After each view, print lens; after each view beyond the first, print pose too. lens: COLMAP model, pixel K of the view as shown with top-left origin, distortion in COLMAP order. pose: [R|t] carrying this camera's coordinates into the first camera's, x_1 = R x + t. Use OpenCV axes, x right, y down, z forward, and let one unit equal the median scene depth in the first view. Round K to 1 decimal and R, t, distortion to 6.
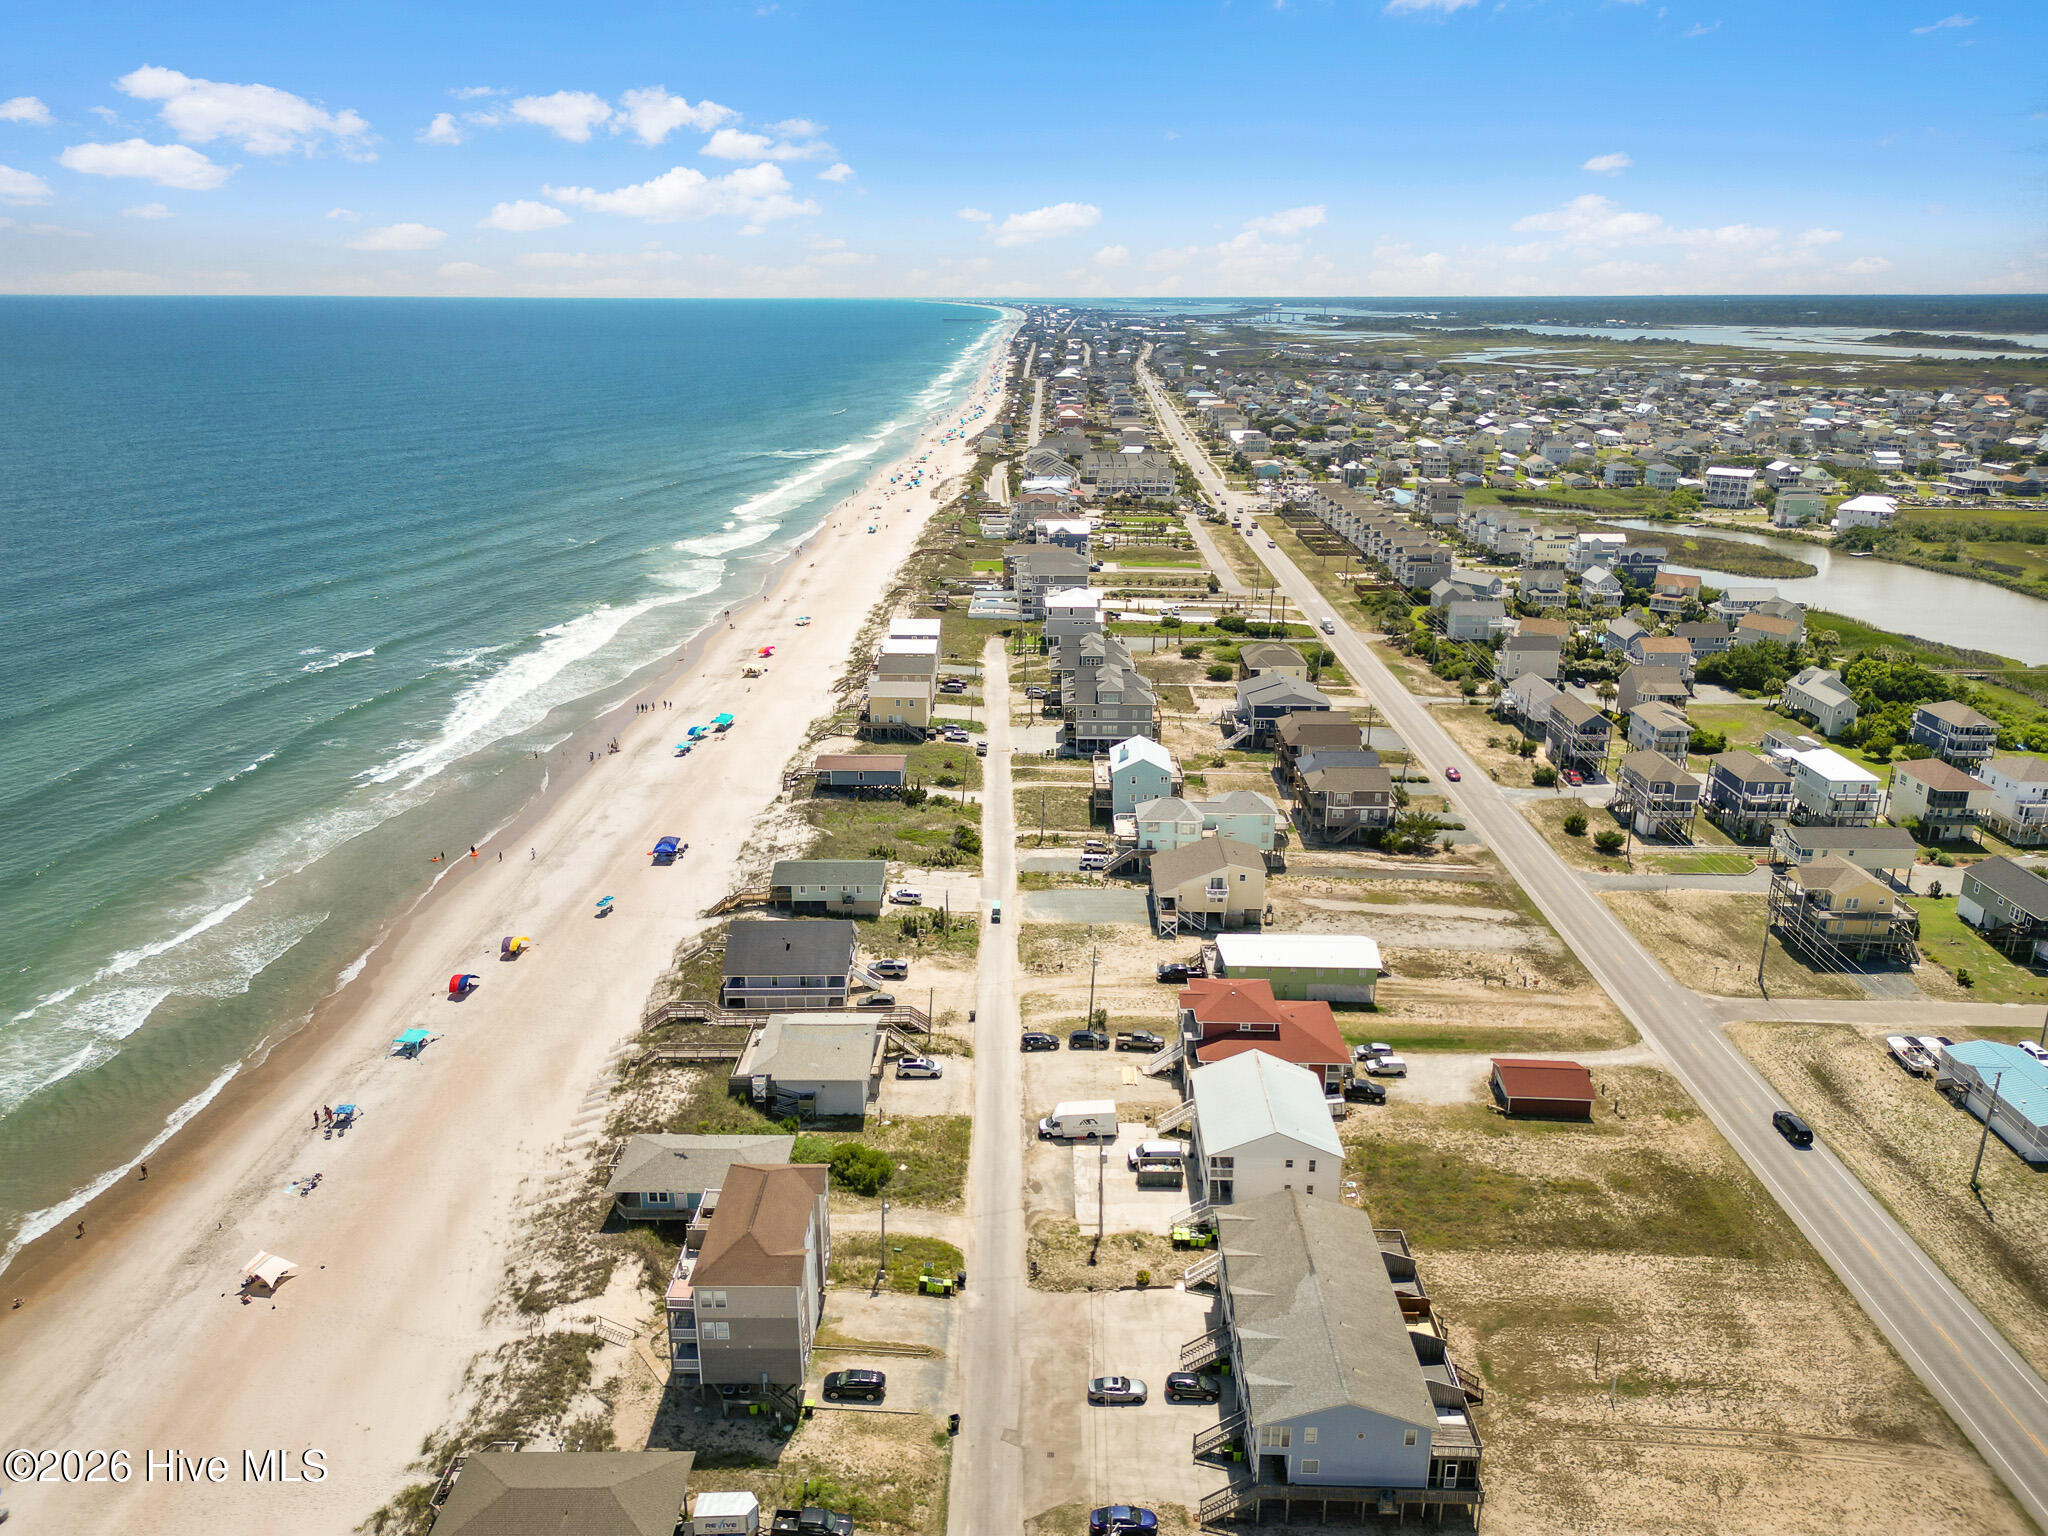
lens RADIAL K [[1419.7, 0, 1016.9], [0, 1419.7, 800.2], [0, 0, 1]] dist [0.087437, -0.106778]
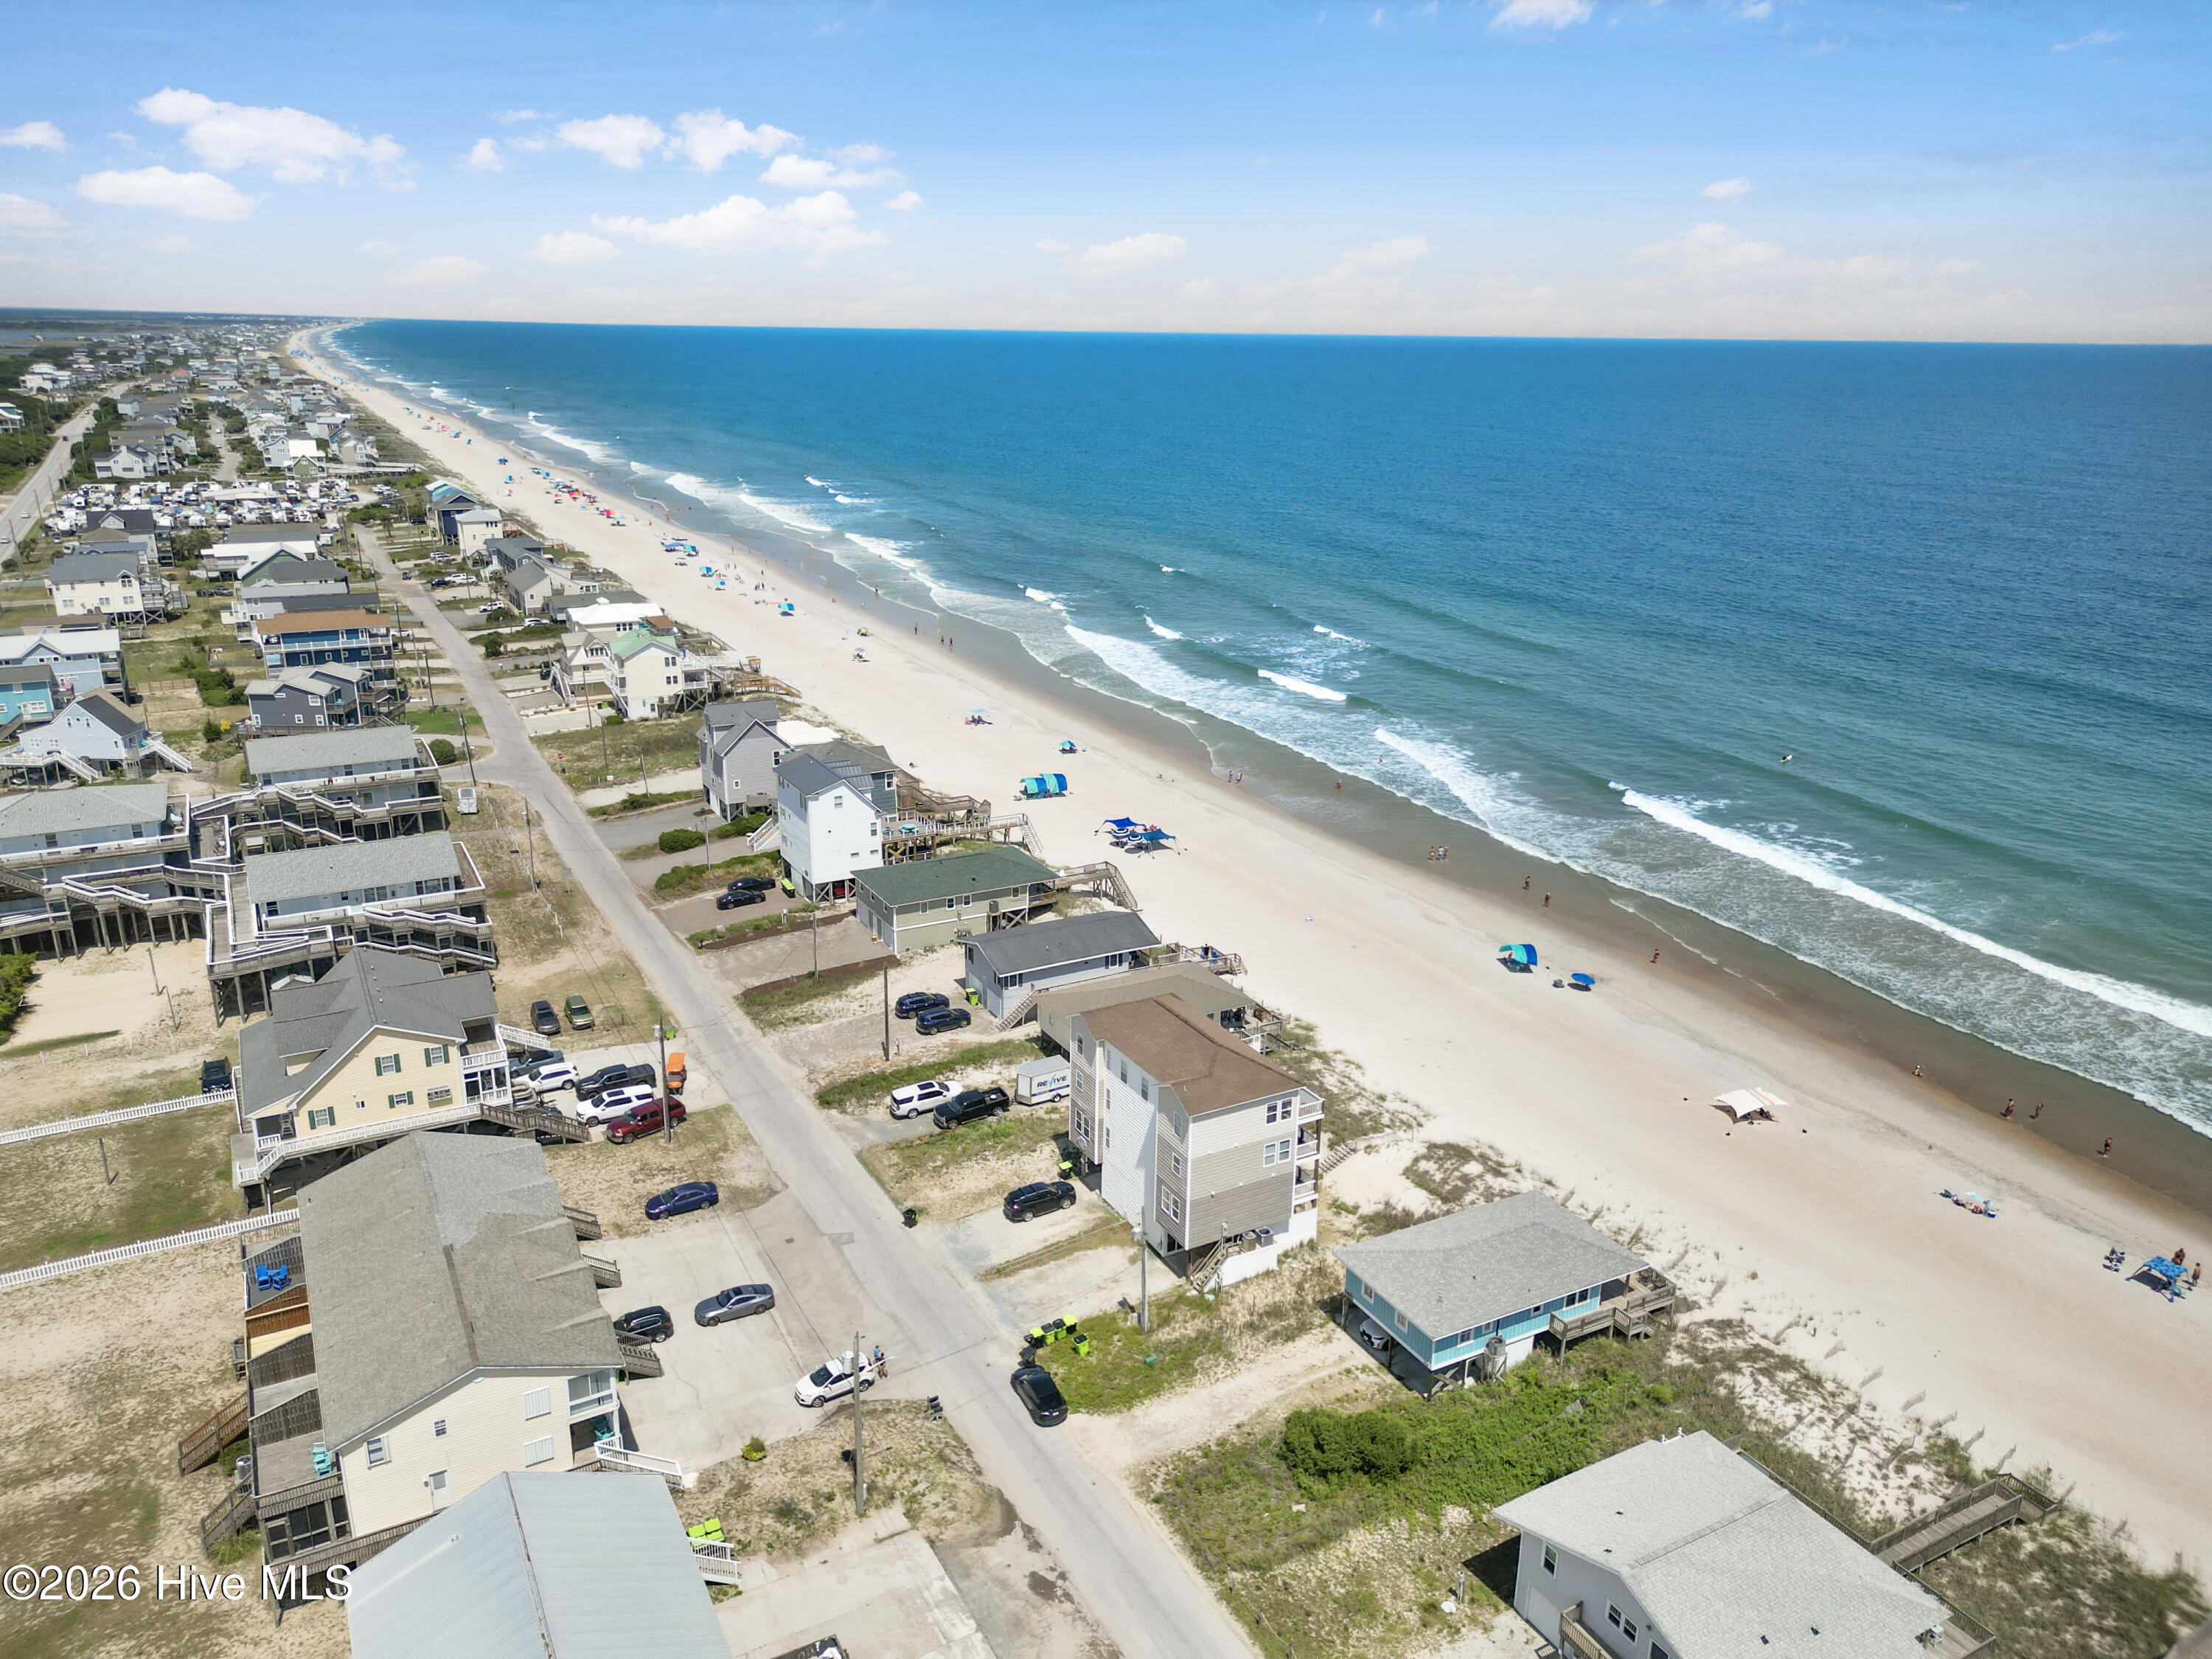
lens RADIAL K [[1549.2, 0, 1105.3], [0, 1549.2, 834.8], [0, 0, 1]] dist [0.061340, -0.057241]
pose [[-0.865875, 0.141383, -0.479867, 0.178259], [-0.181037, 0.805660, 0.564036, -0.195801], [0.466355, 0.575258, -0.672005, 1.025576]]
